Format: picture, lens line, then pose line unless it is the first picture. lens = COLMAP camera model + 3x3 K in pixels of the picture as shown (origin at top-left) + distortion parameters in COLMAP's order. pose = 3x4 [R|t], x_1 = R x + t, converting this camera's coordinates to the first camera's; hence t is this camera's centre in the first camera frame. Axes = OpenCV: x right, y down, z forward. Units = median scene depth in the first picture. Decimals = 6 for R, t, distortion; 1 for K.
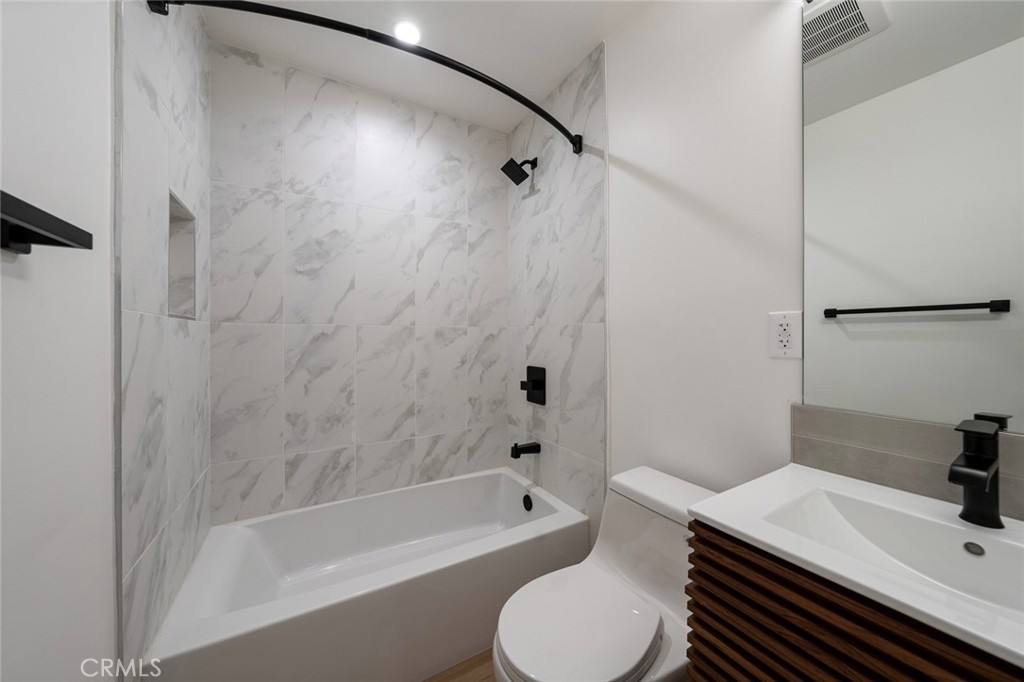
lens RADIAL K [[352.3, 0, 507.0], [0, 352.3, 338.6], [0, 0, 1]] dist [-0.000933, -0.000133]
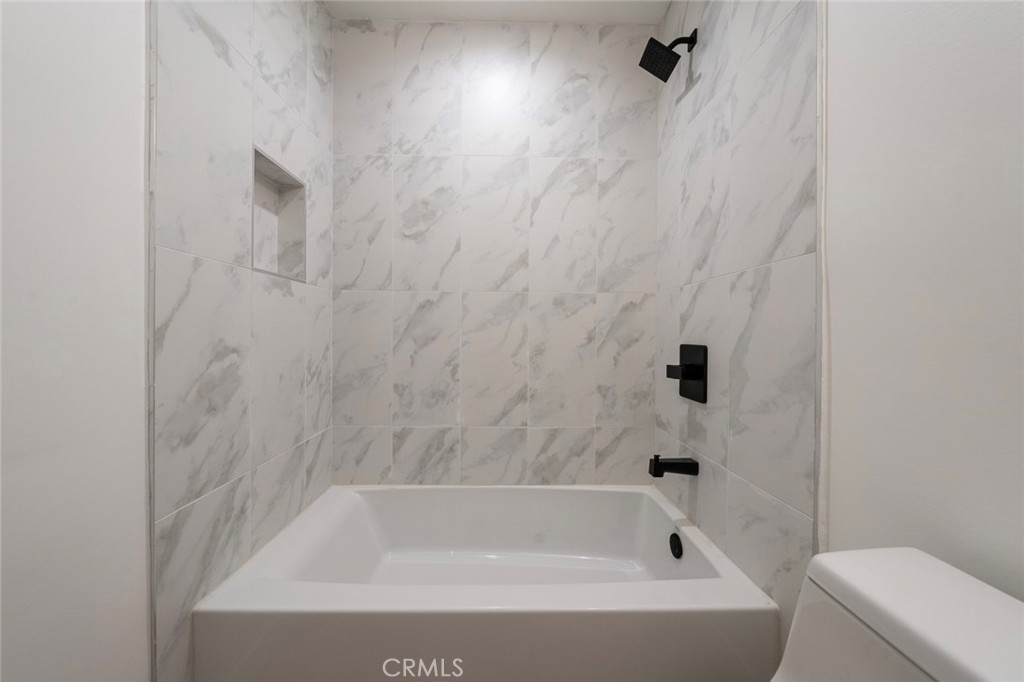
lens RADIAL K [[358.8, 0, 511.0], [0, 358.8, 336.3], [0, 0, 1]] dist [-0.002736, -0.000190]
pose [[0.878334, 0.007977, -0.477980, 0.110358], [-0.007845, 0.999967, 0.002273, 0.069576], [0.477982, 0.001753, 0.878368, 0.258065]]
